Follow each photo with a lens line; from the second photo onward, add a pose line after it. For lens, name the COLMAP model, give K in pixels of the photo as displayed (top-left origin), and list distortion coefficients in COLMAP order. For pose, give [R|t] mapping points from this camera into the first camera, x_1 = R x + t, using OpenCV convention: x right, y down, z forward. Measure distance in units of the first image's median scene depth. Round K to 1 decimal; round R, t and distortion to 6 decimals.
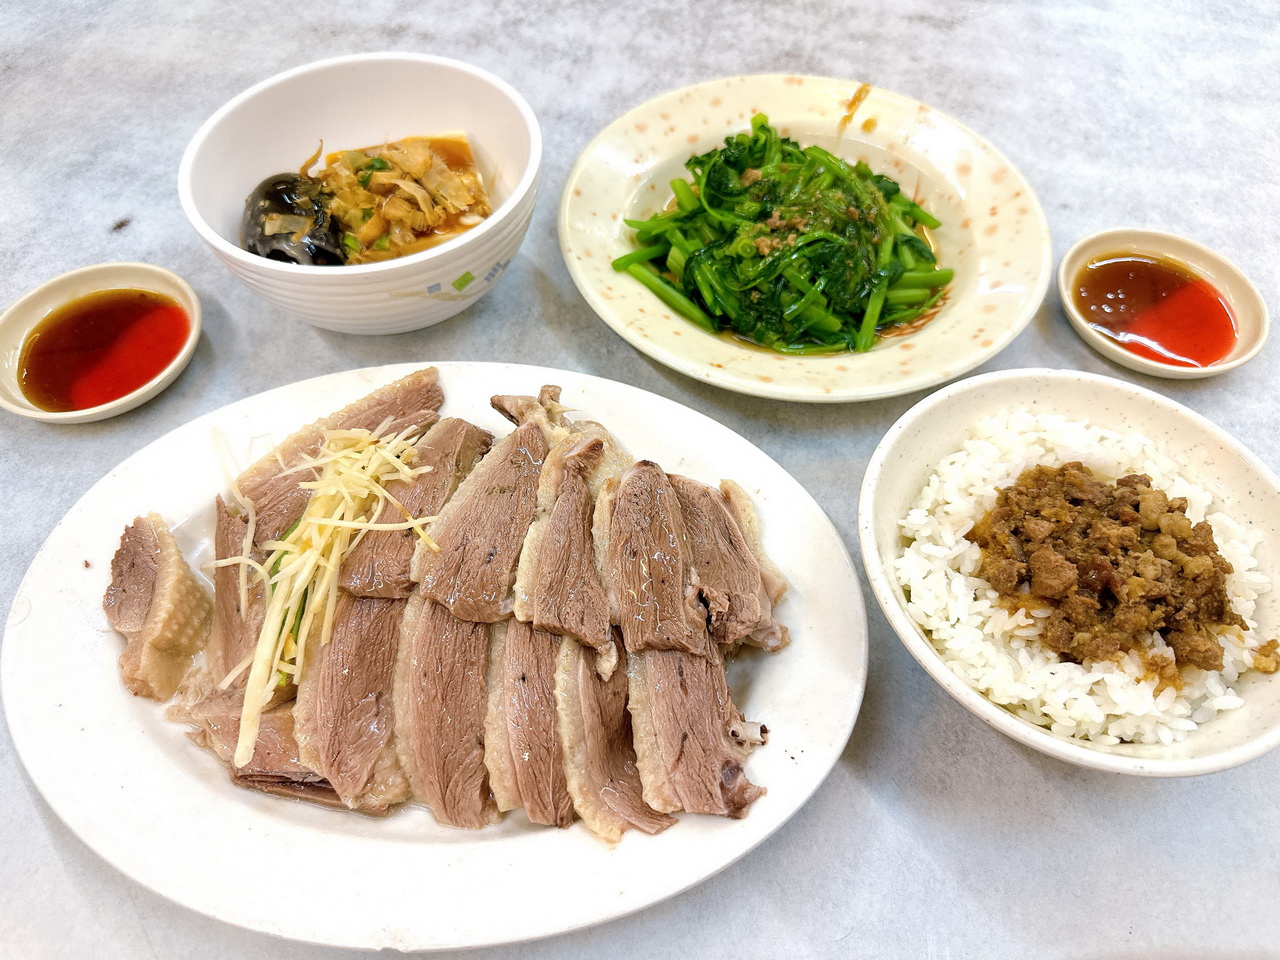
lens RADIAL K [[997.0, 0, 636.8], [0, 997.0, 457.8], [0, 0, 1]] dist [0.194178, -0.556054]
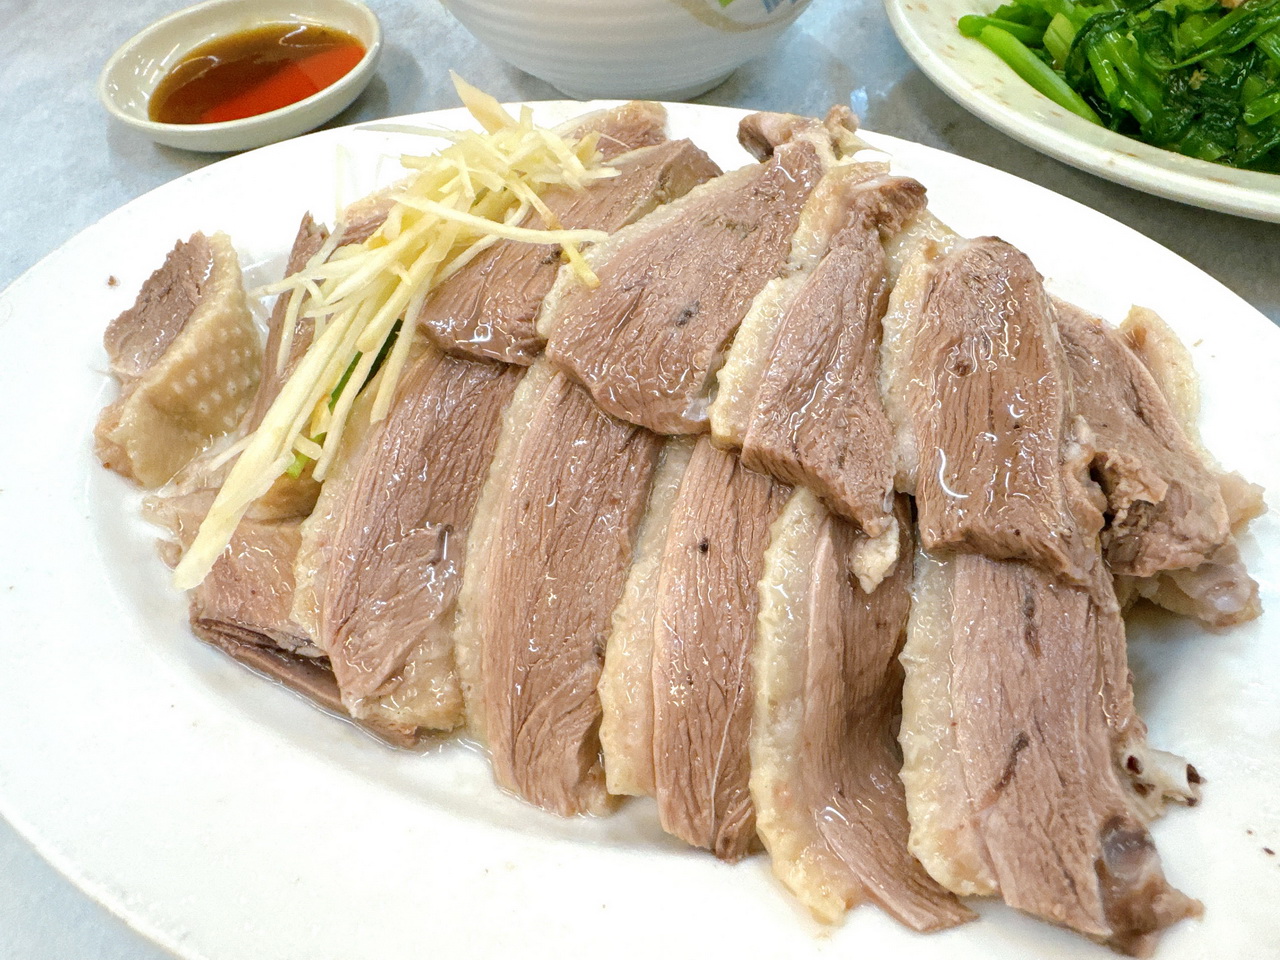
lens RADIAL K [[889.2, 0, 640.0], [0, 889.2, 480.0], [0, 0, 1]] dist [0.001584, -0.003783]
pose [[0.956661, 0.186361, -0.223763, -0.048719], [-0.197742, 0.979814, -0.029375, 0.200045], [0.213772, 0.072349, 0.974201, 0.543858]]
